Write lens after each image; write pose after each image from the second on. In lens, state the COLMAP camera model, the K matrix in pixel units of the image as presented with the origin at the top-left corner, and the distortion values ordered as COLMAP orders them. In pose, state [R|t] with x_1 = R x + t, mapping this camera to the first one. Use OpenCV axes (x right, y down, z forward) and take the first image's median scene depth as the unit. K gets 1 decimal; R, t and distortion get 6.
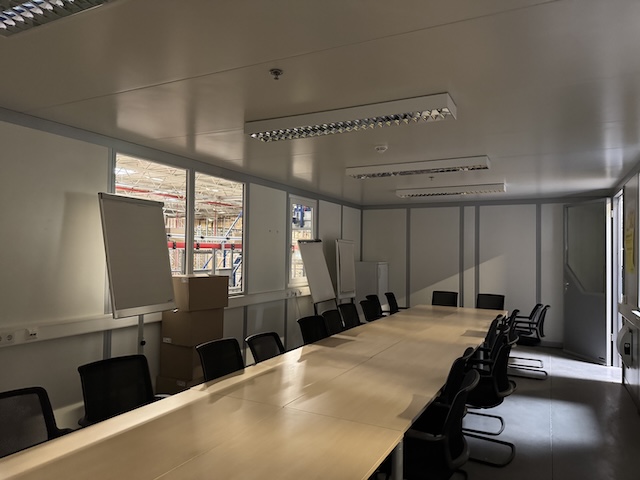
lens RADIAL K [[455.3, 0, 320.0], [0, 455.3, 240.0], [0, 0, 1]] dist [0.001194, 0.000854]
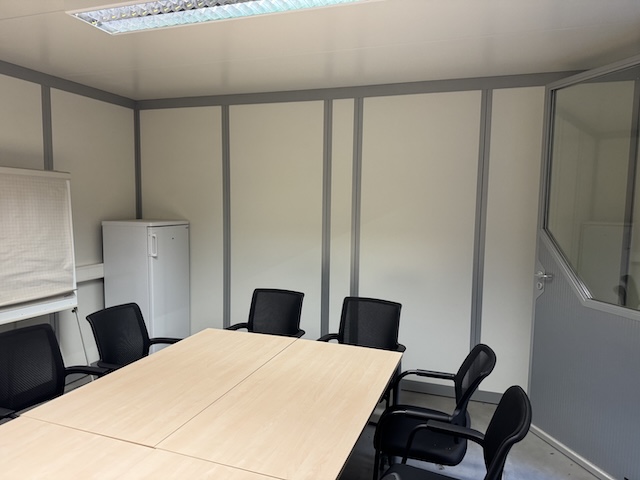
lens RADIAL K [[455.3, 0, 320.0], [0, 455.3, 240.0], [0, 0, 1]] dist [0.001194, 0.000854]
pose [[0.990917, -0.013379, 0.133806, 0.240103], [-0.004749, 0.990936, 0.134249, 0.005765], [-0.134389, -0.133665, 0.981872, 0.527466]]
